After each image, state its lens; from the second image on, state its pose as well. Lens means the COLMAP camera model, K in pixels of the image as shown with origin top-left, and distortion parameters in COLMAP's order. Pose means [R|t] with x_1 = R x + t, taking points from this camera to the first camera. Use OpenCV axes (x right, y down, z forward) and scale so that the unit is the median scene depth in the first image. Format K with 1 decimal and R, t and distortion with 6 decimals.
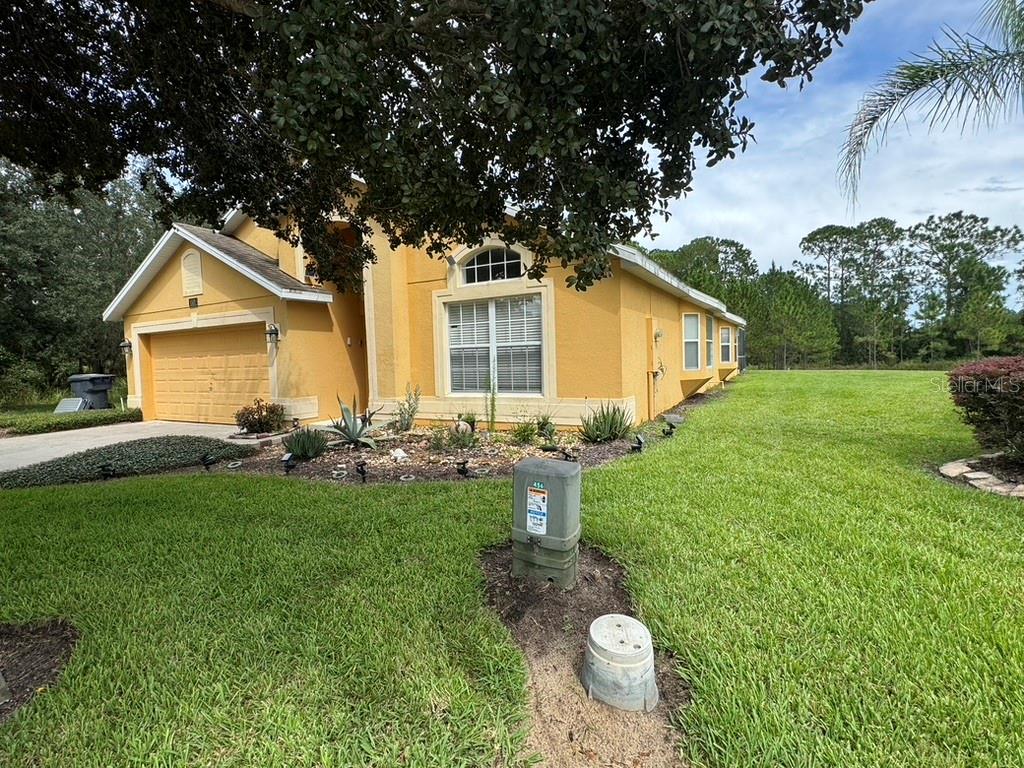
lens RADIAL K [[499.4, 0, 512.0], [0, 499.4, 384.0], [0, 0, 1]] dist [-0.001089, -0.000215]
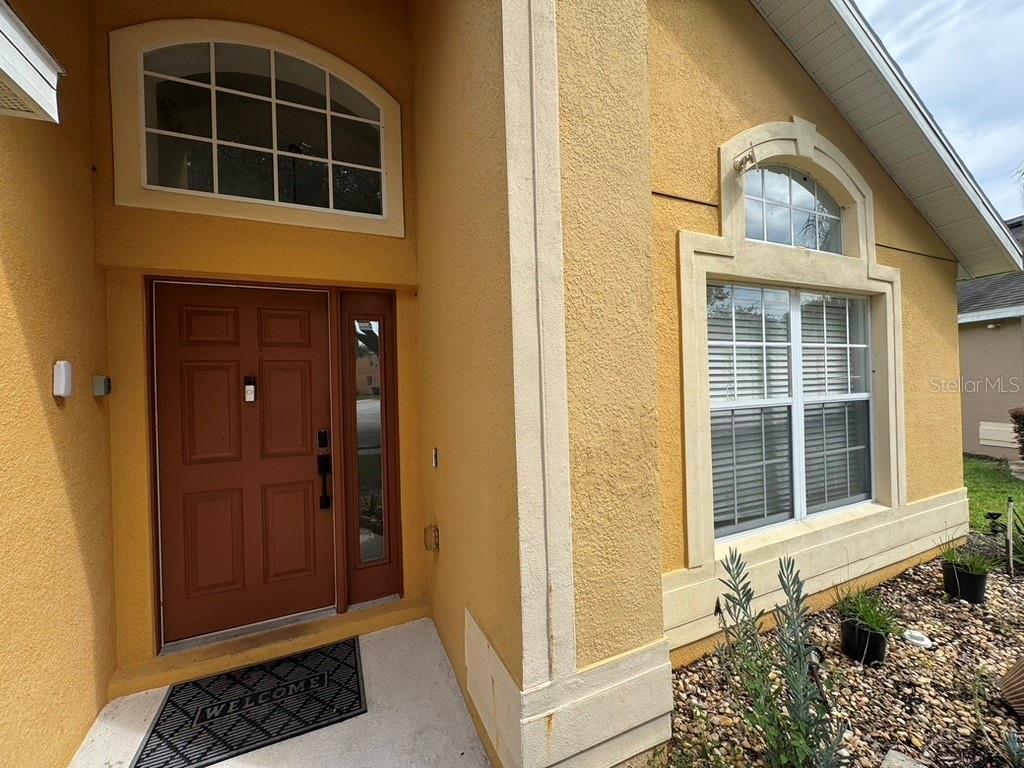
lens RADIAL K [[408.1, 0, 512.0], [0, 408.1, 384.0], [0, 0, 1]] dist [-0.001969, 0.000091]
pose [[0.600826, 0.010343, 0.799313, -0.387938], [0.050232, 0.997452, -0.050665, -0.074236], [-0.797800, 0.070592, 0.598775, 0.850738]]
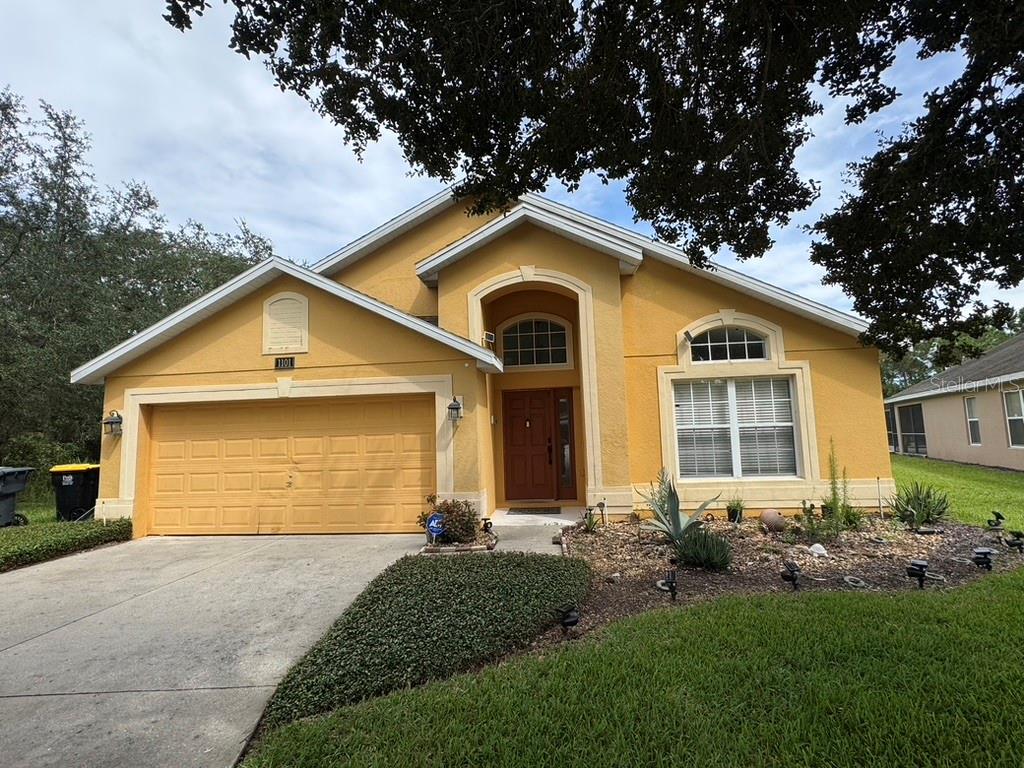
lens RADIAL K [[499.4, 0, 512.0], [0, 499.4, 384.0], [0, 0, 1]] dist [-0.001089, -0.000215]
pose [[0.921711, 0.043711, 0.385406, -0.691440], [0.022158, 0.986074, -0.164826, -0.007679], [-0.387243, 0.160462, 0.907907, 0.247073]]
